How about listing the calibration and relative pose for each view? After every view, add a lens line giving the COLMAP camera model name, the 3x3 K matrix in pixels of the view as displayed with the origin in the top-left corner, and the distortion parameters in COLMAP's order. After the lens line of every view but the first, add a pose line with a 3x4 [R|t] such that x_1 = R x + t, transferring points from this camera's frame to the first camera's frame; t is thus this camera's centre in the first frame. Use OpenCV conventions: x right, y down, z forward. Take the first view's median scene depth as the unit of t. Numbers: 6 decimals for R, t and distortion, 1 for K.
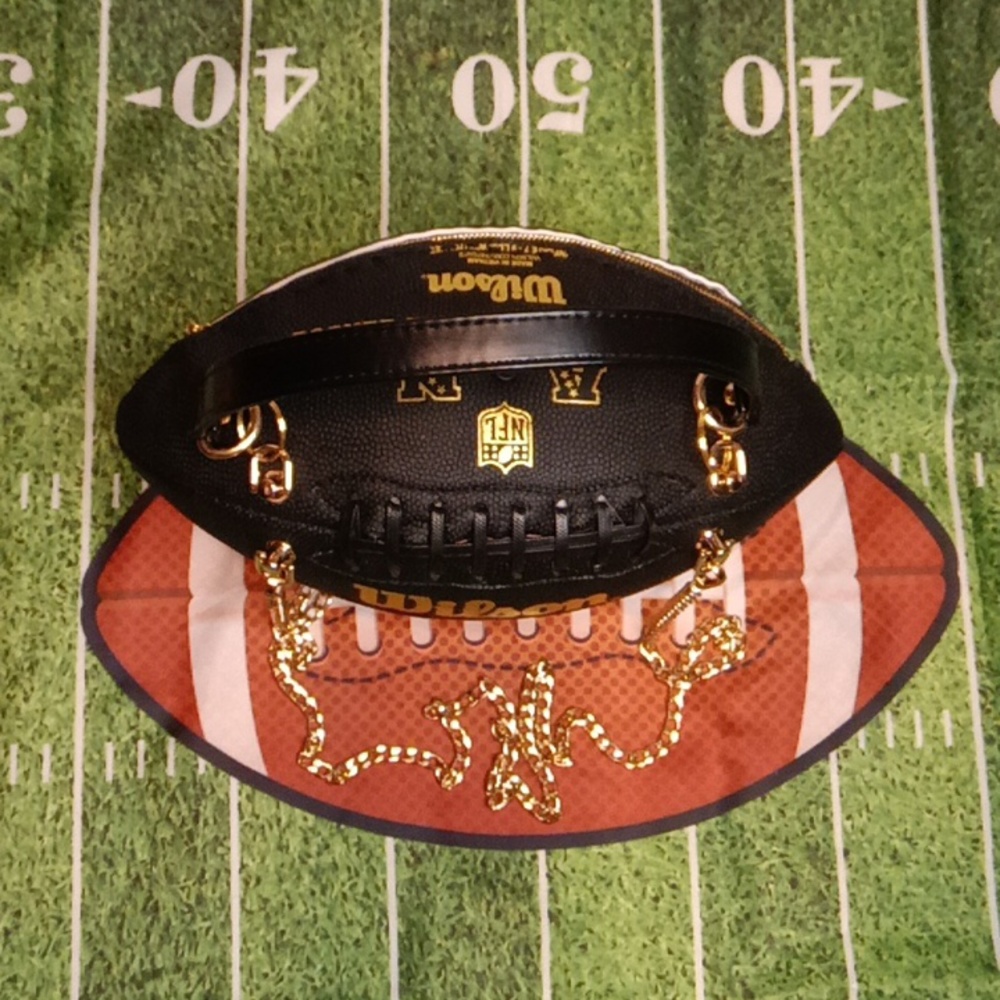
lens RADIAL K [[1656.3, 0, 496.4], [0, 1656.3, 522.0], [0, 0, 1]] dist [0.036040, 0.010331]
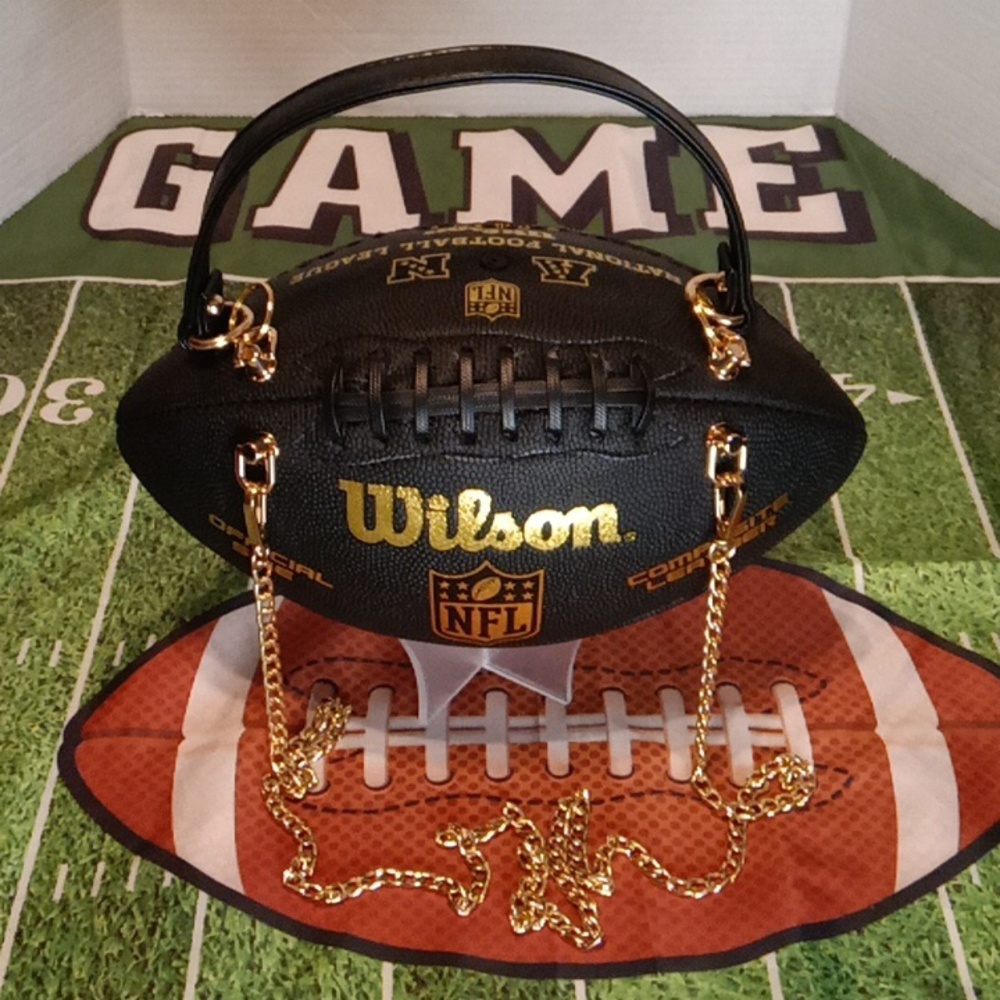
lens RADIAL K [[1638.7, 0, 500.3], [0, 1638.7, 583.1], [0, 0, 1]] dist [0.017803, 0.117162]
pose [[0.996221, -0.052433, -0.069241, 0.053267], [-0.002572, 0.779053, -0.626953, 0.536252], [0.086815, 0.624761, 0.775974, 0.273156]]
